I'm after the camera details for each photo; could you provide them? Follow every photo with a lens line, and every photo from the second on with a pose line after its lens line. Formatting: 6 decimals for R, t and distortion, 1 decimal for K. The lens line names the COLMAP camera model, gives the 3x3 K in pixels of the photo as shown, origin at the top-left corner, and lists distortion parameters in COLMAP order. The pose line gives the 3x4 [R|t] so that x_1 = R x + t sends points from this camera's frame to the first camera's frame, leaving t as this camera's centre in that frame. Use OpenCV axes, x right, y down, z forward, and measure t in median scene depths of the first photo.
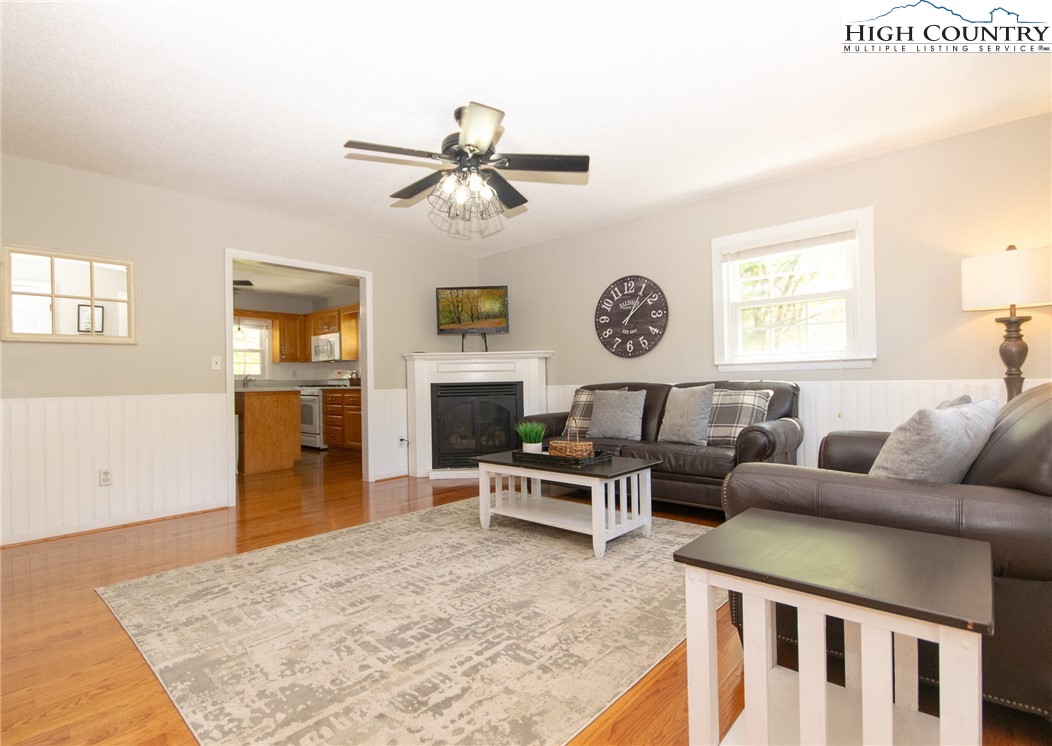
lens RADIAL K [[511.8, 0, 498.2], [0, 511.8, 373.7], [0, 0, 1]] dist [-0.006908, -0.000384]
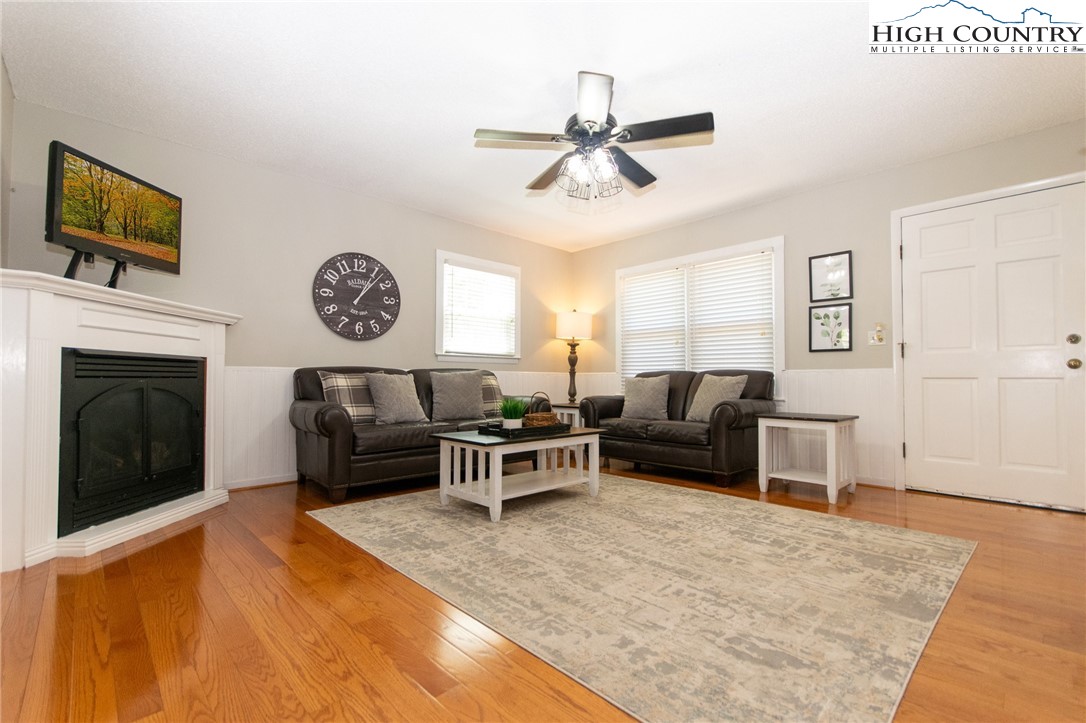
lens RADIAL K [[482.9, 0, 543.0], [0, 482.9, 361.5], [0, 0, 1]] dist [0.008247, 0.000171]
pose [[0.041047, 0.061672, 0.997252, -1.009991], [-0.019189, 0.997958, -0.060925, 0.091476], [-0.998973, -0.016636, 0.042147, 1.039835]]
